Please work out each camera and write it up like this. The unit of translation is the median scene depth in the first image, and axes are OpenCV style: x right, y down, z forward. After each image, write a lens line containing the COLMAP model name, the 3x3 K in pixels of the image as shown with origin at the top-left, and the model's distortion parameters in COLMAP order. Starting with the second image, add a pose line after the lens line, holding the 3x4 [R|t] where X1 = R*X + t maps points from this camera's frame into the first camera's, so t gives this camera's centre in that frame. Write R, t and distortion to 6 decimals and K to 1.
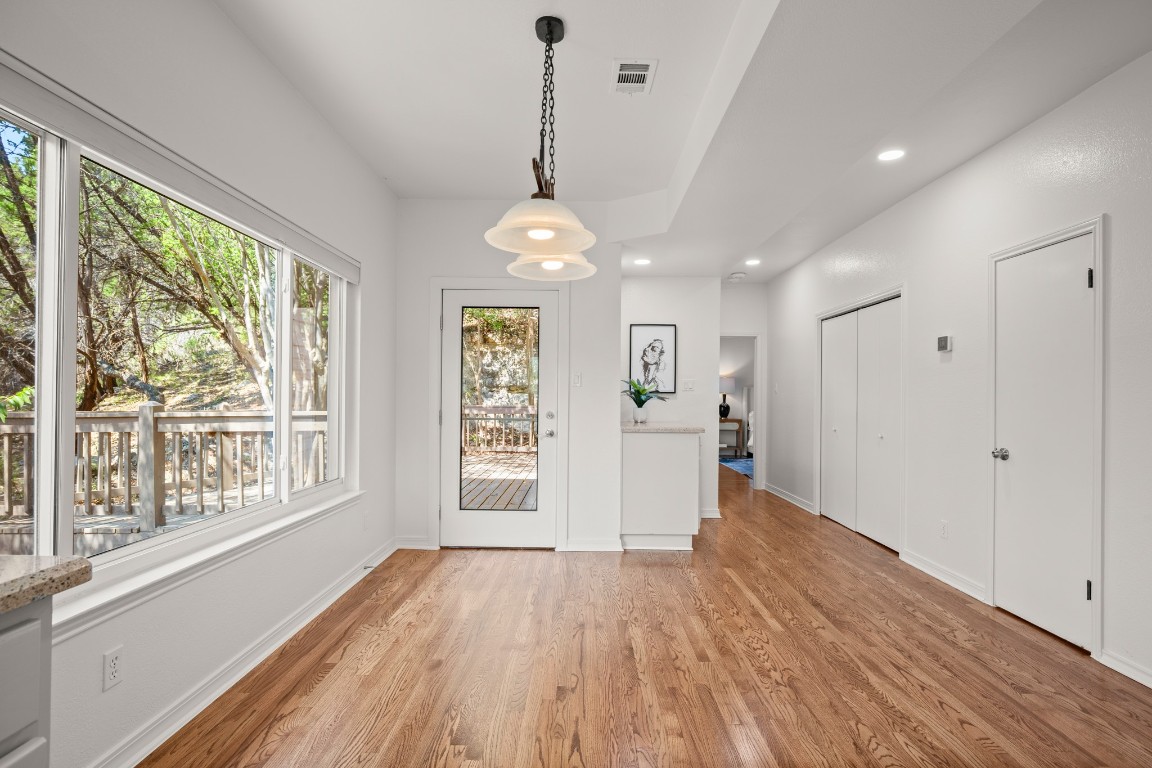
lens RADIAL K [[563.5, 0, 577.9], [0, 563.5, 389.6], [0, 0, 1]] dist [0.002250, 0.000720]
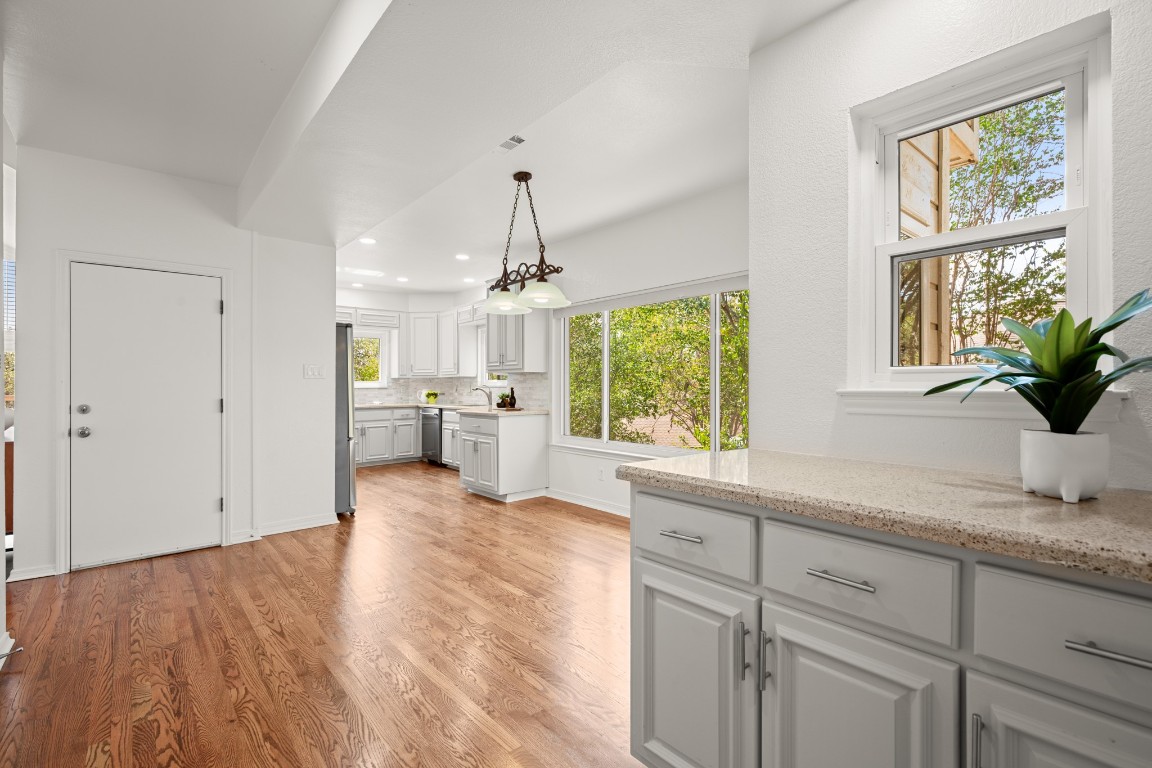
lens RADIAL K [[528.5, 0, 582.1], [0, 528.5, 389.7], [0, 0, 1]] dist [0.002905, 0.000325]
pose [[-0.751873, -0.007828, -0.659262, 0.377684], [-0.002544, 0.999957, -0.008972, 0.017297], [0.659303, -0.005068, -0.751860, 1.004568]]
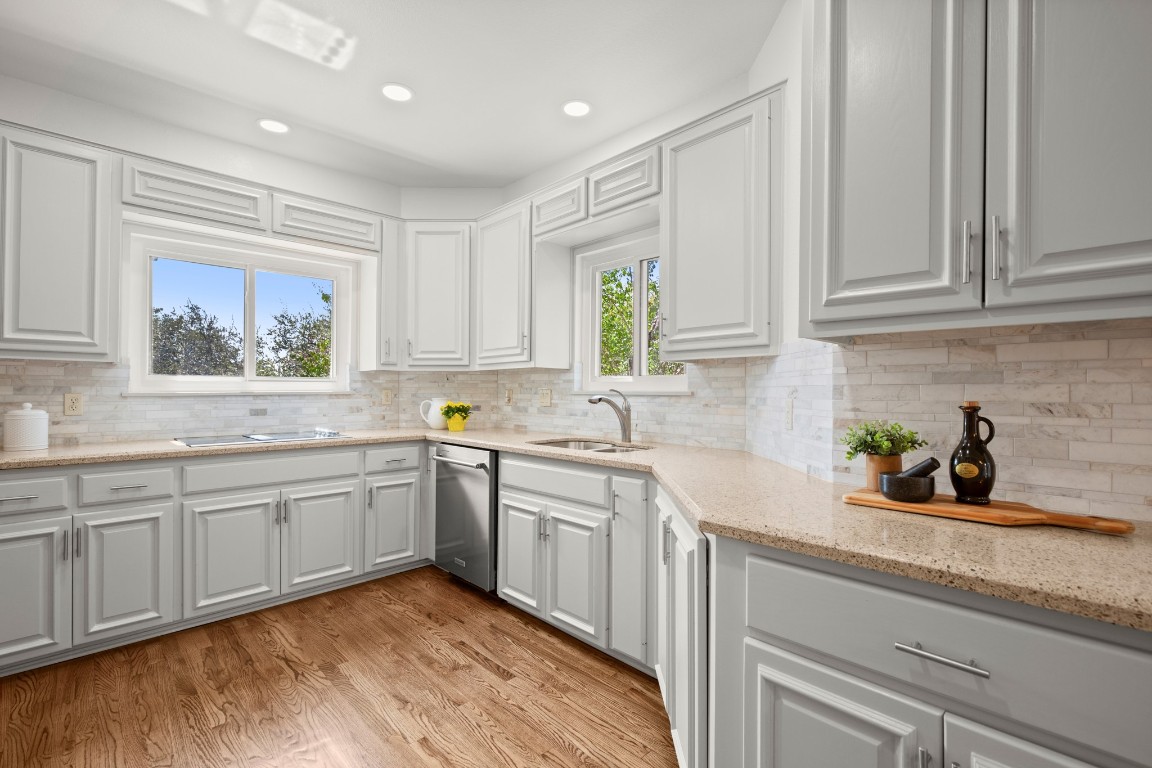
lens RADIAL K [[528.5, 0, 583.1], [0, 528.5, 388.5], [0, 0, 1]] dist [0.002905, 0.000325]
pose [[-0.710355, -0.018971, -0.703588, 0.042580], [-0.008780, 0.999798, -0.018093, 0.001807], [0.703789, -0.006675, -0.710378, 0.133459]]
